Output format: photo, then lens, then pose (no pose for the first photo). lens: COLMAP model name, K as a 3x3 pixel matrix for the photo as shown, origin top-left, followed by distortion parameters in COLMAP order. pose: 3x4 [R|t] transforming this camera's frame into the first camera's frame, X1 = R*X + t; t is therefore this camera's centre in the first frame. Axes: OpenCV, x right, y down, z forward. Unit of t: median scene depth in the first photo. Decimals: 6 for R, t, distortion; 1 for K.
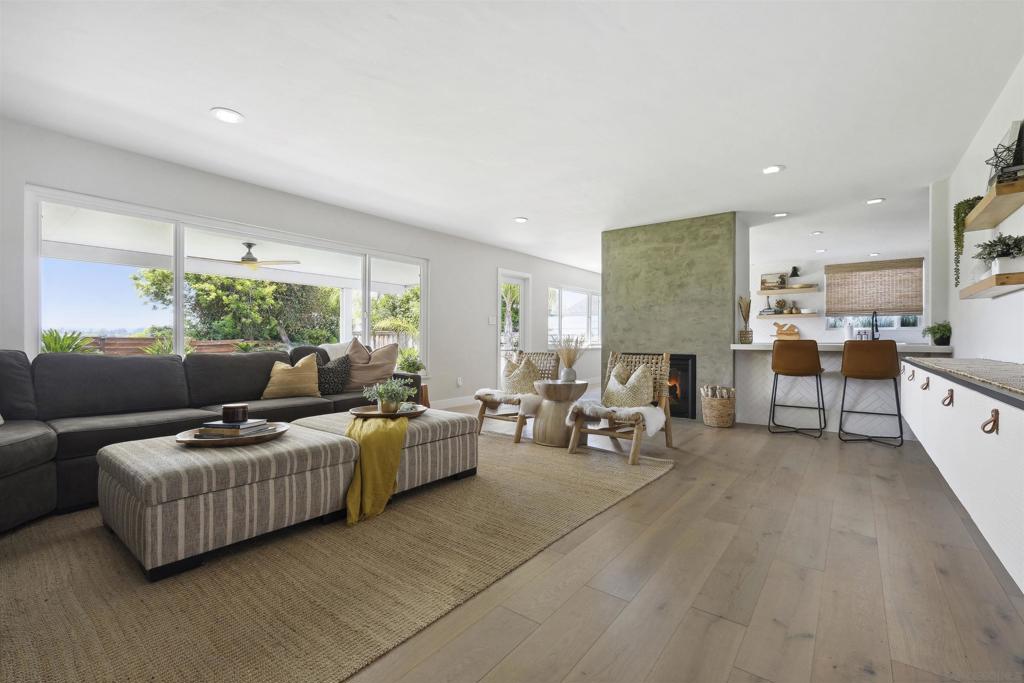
lens RADIAL K [[447.6, 0, 515.7], [0, 447.6, 343.6], [0, 0, 1]] dist [-0.001330, 0.001006]
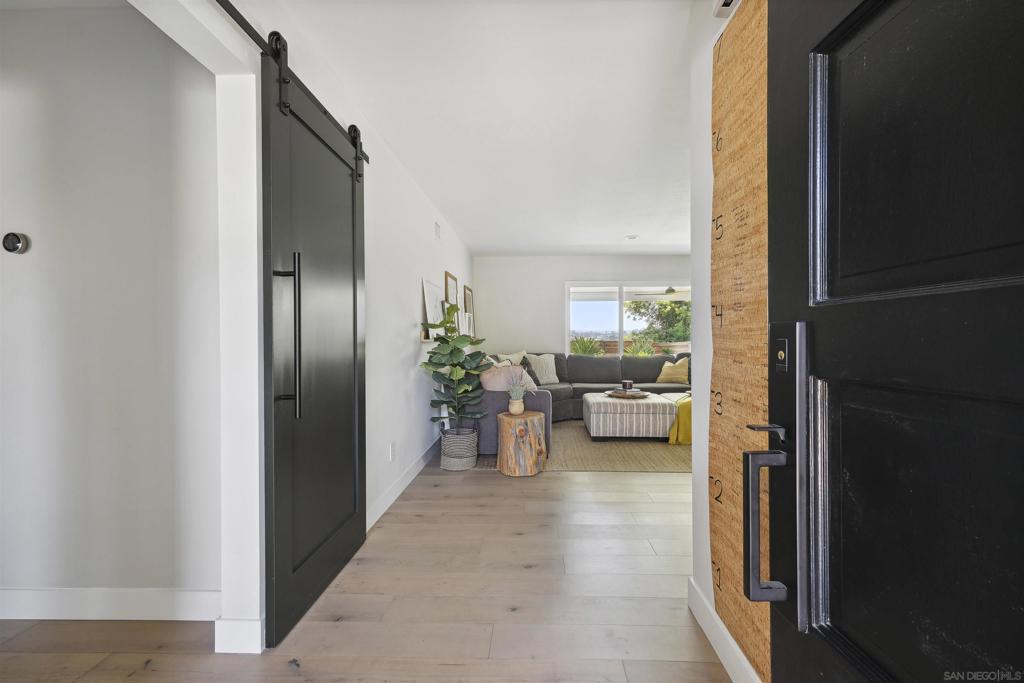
lens RADIAL K [[447.6, 0, 515.8], [0, 447.6, 340.6], [0, 0, 1]] dist [-0.001330, 0.001006]
pose [[0.572816, -0.002601, -0.819680, 0.591876], [0.000147, 0.999995, -0.003070, -0.037667], [0.819684, 0.001637, 0.572813, -0.485156]]
